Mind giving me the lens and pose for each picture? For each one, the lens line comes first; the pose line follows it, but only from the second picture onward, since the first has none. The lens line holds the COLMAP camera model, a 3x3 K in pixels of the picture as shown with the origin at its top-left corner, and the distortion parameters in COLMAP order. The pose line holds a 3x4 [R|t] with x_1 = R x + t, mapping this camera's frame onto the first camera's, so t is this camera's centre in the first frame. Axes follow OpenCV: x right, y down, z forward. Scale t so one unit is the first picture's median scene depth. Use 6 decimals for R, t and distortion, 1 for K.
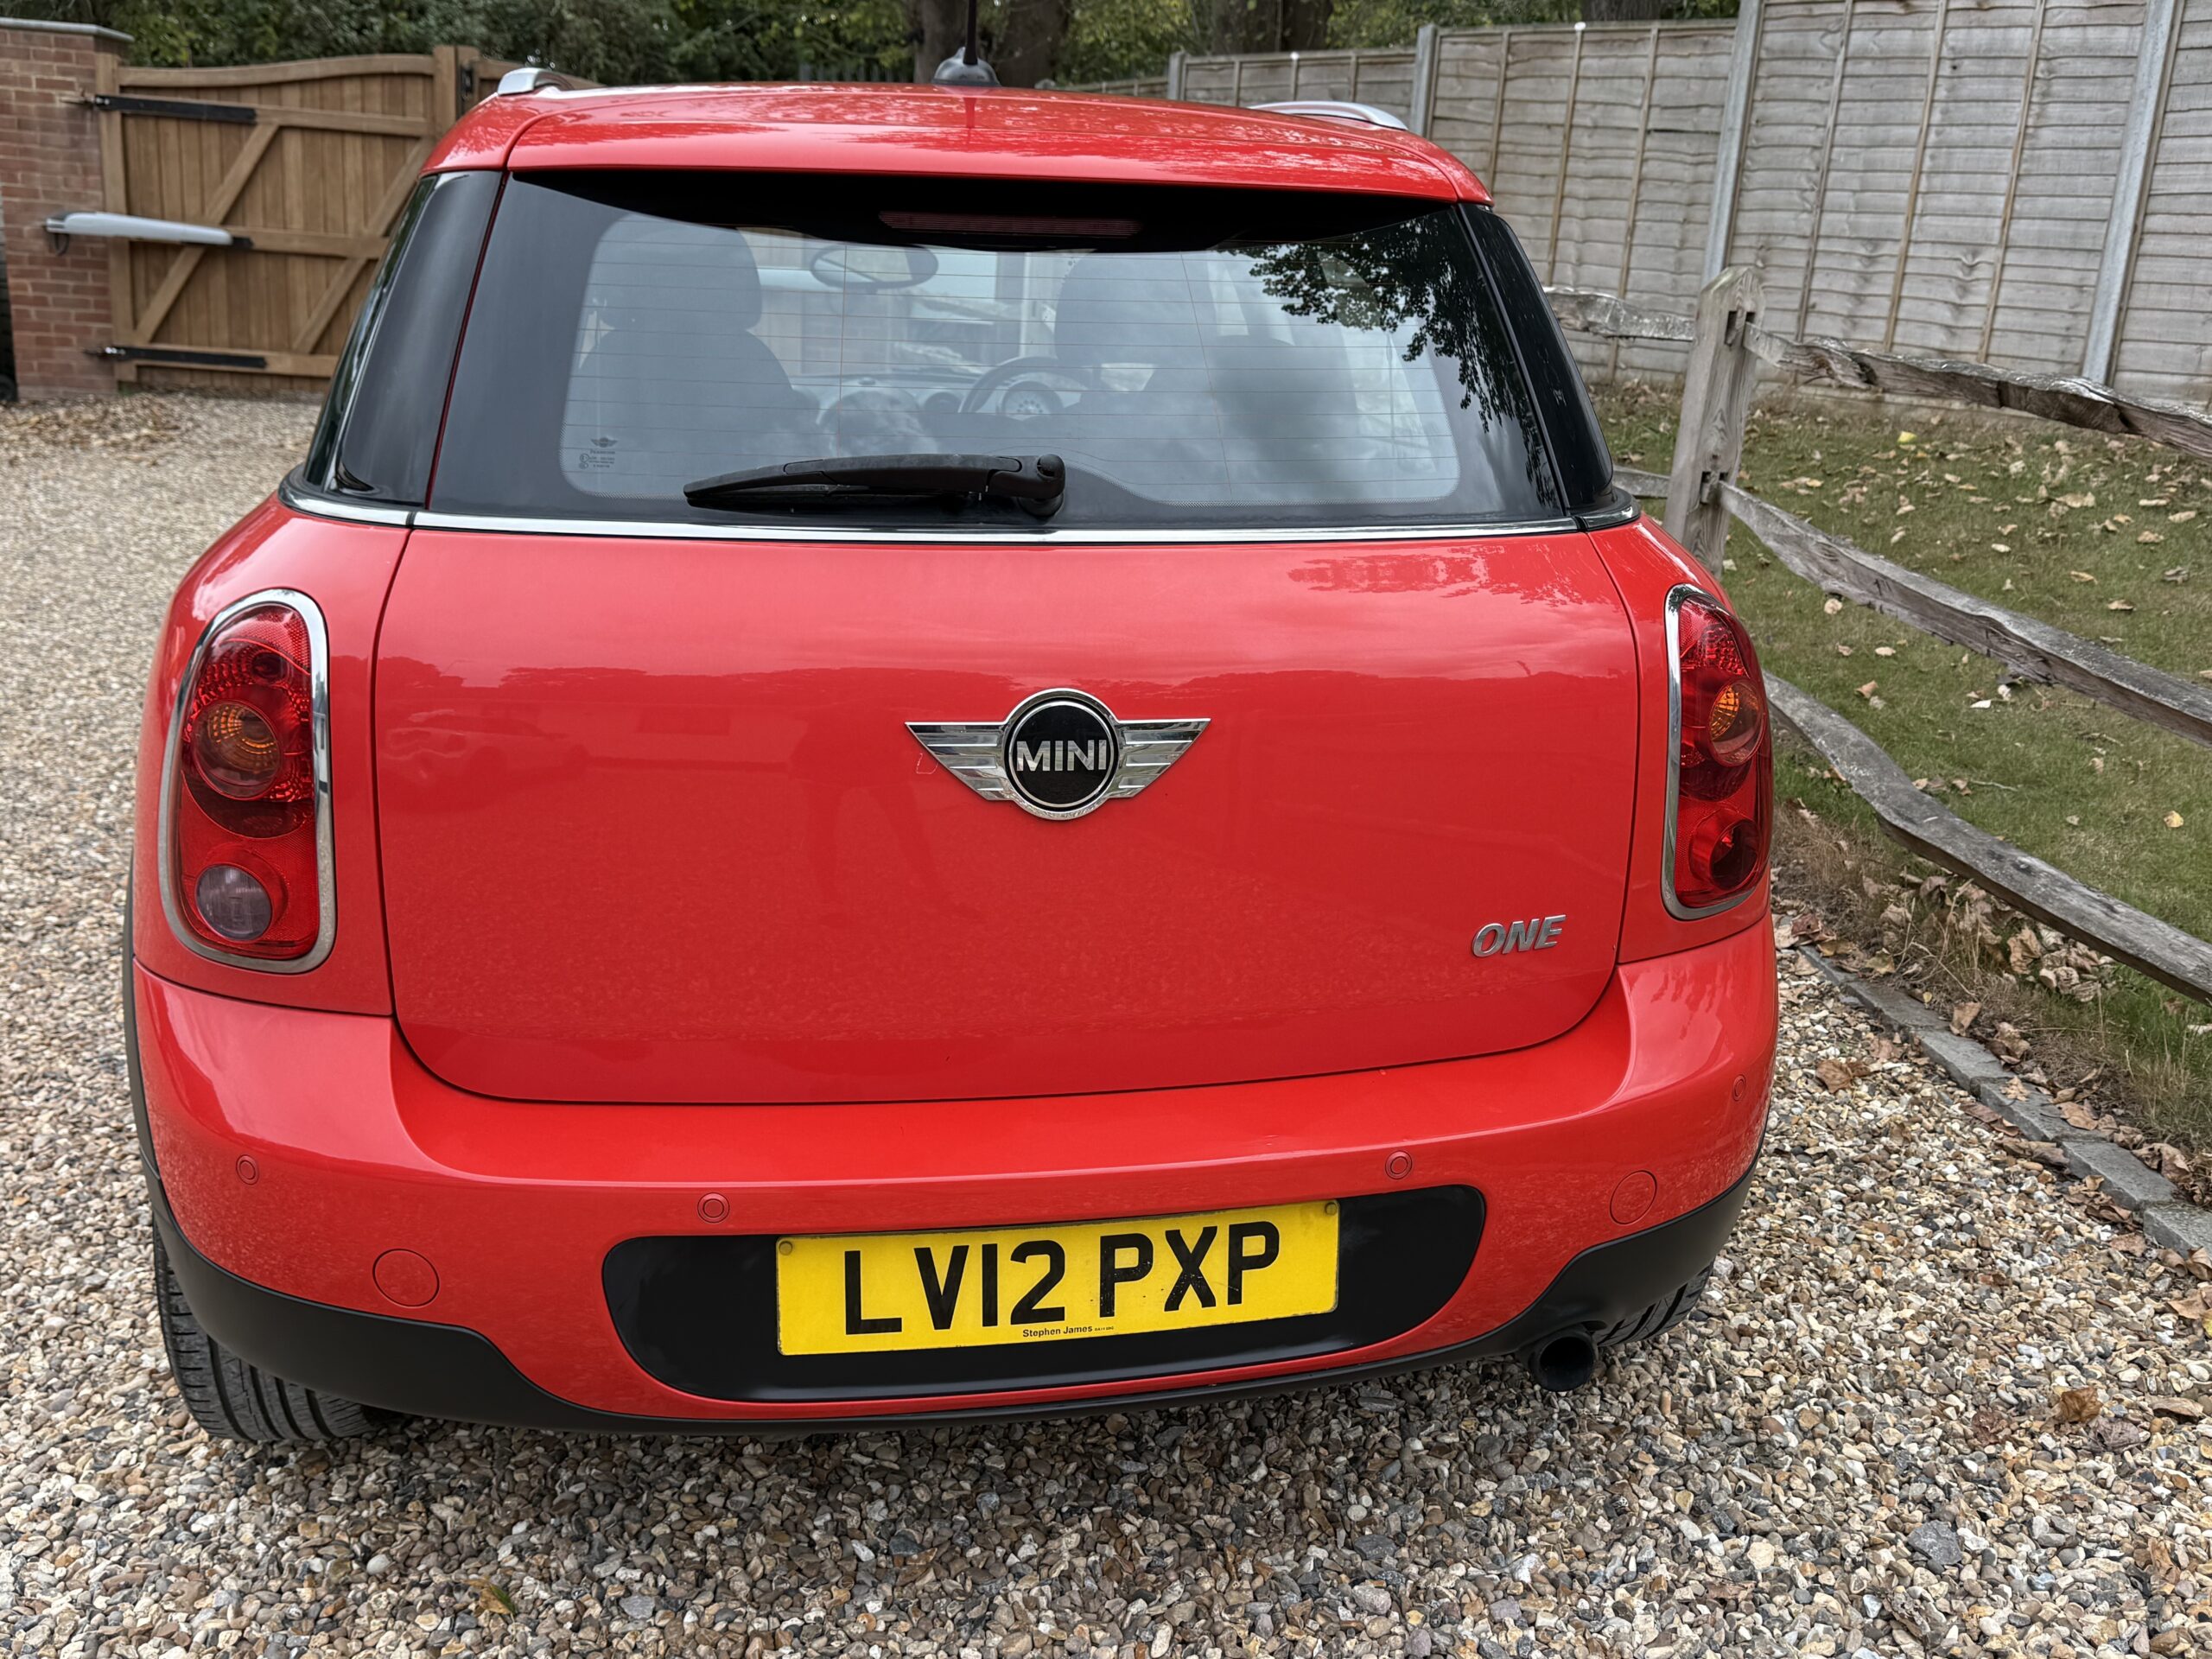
lens RADIAL K [[1995.7, 0, 1108.0], [0, 1995.7, 833.1], [0, 0, 1]] dist [0.025081, -0.045301]
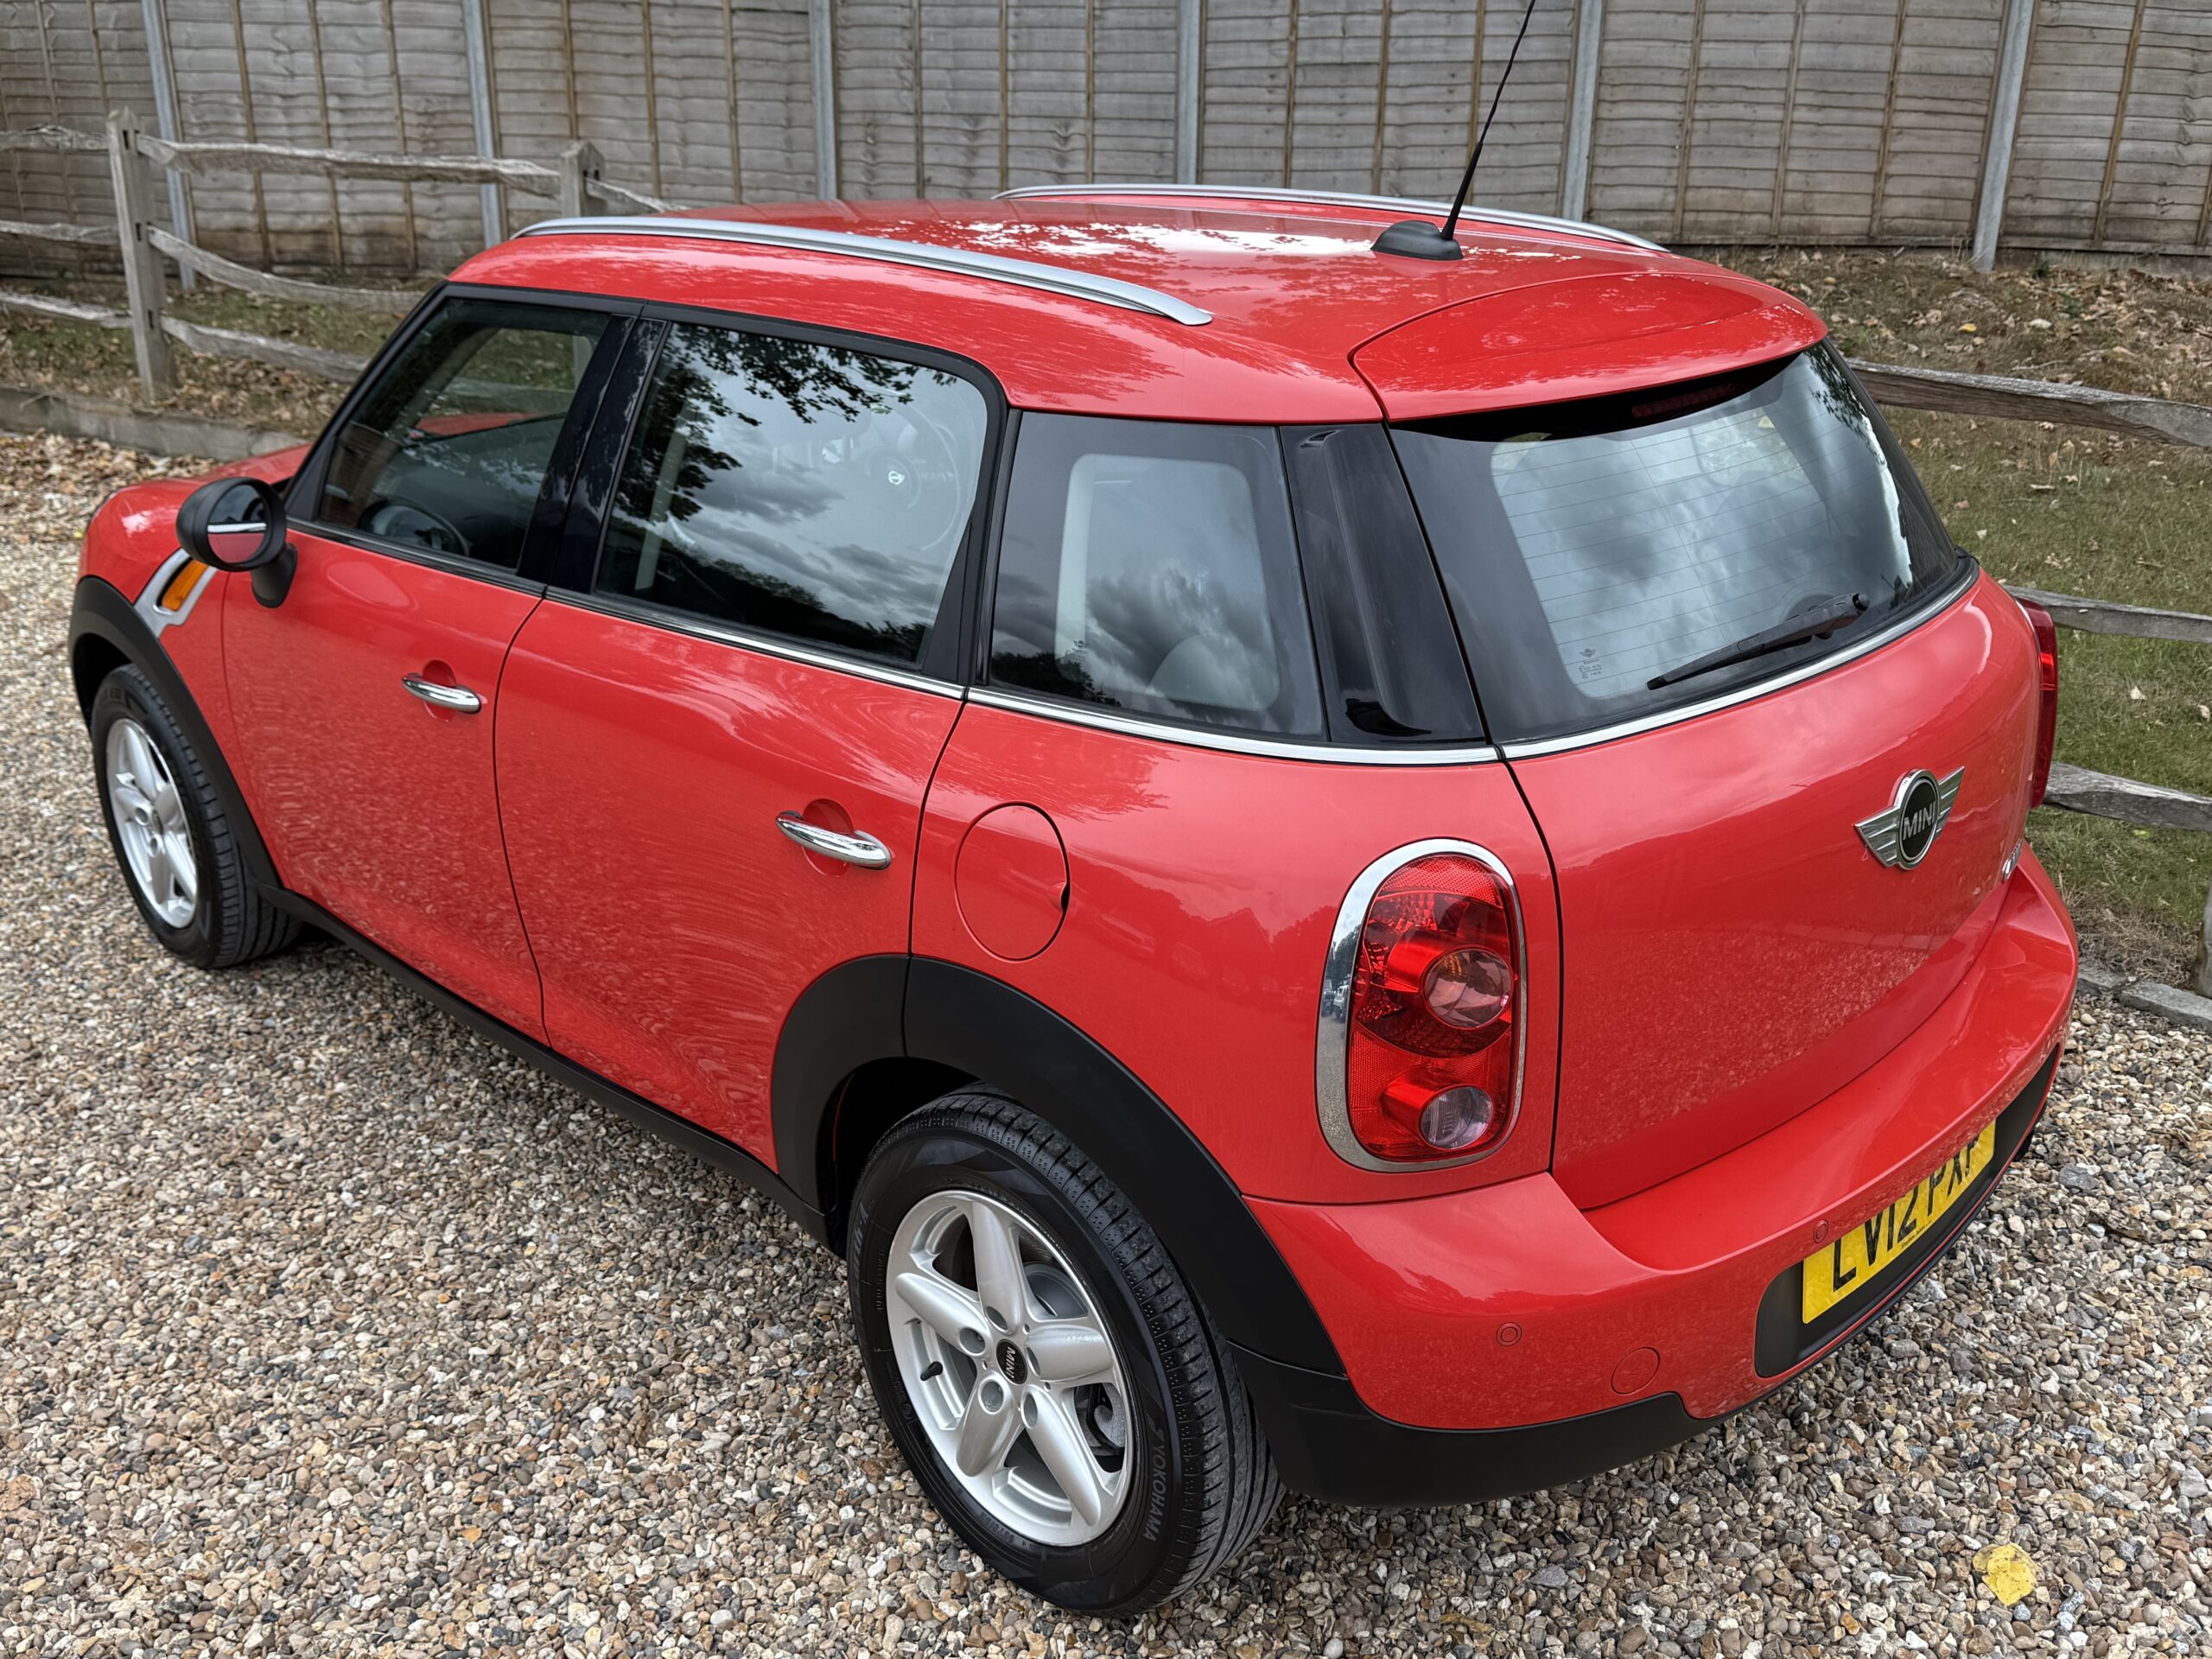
lens RADIAL K [[1995.7, 0, 1111.6], [0, 1995.7, 843.9], [0, 0, 1]] dist [0.025081, -0.045301]
pose [[0.823077, -0.238146, 0.515587, -0.232503], [0.187174, 0.970864, 0.149632, -0.065650], [-0.536199, -0.026655, 0.843671, 0.032804]]
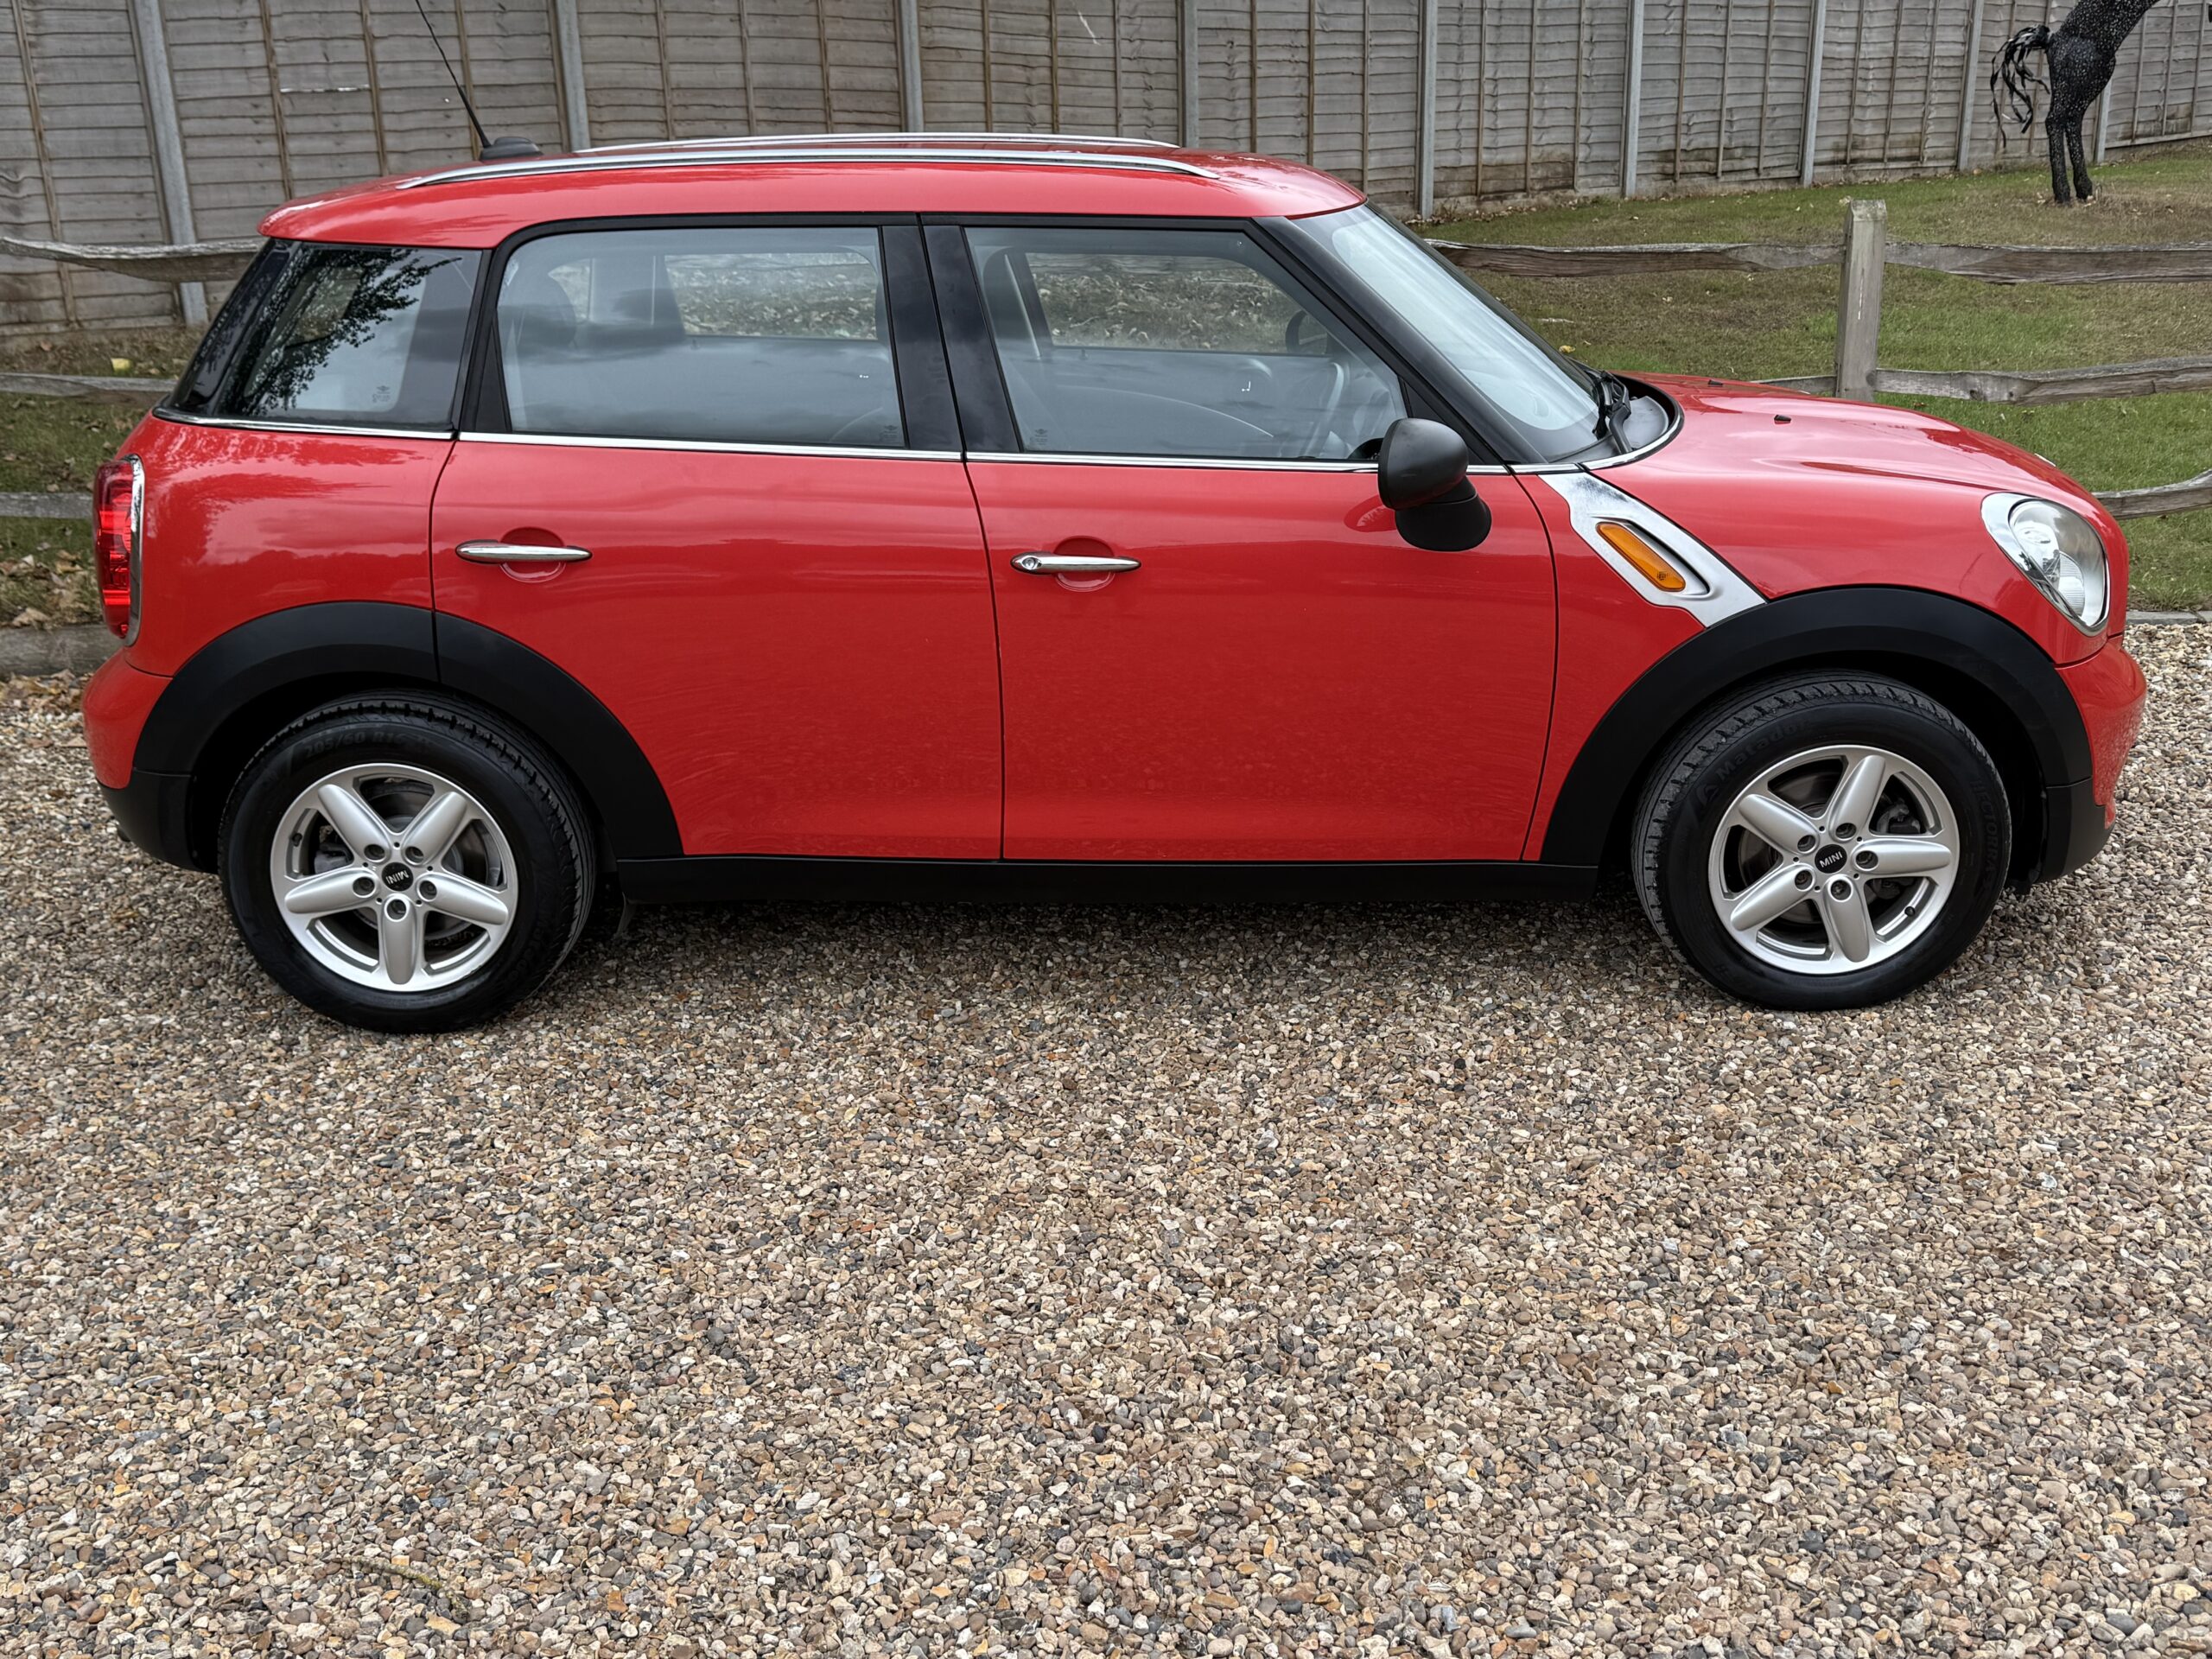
lens RADIAL K [[2169.4, 0, 1109.7], [0, 2169.4, 833.5], [0, 0, 1]] dist [0.008010, 0.000000]
pose [[0.140522, -0.354080, 0.924598, -0.590465], [0.306971, 0.903425, 0.299318, -0.163154], [-0.941288, 0.241764, 0.235643, 0.366469]]
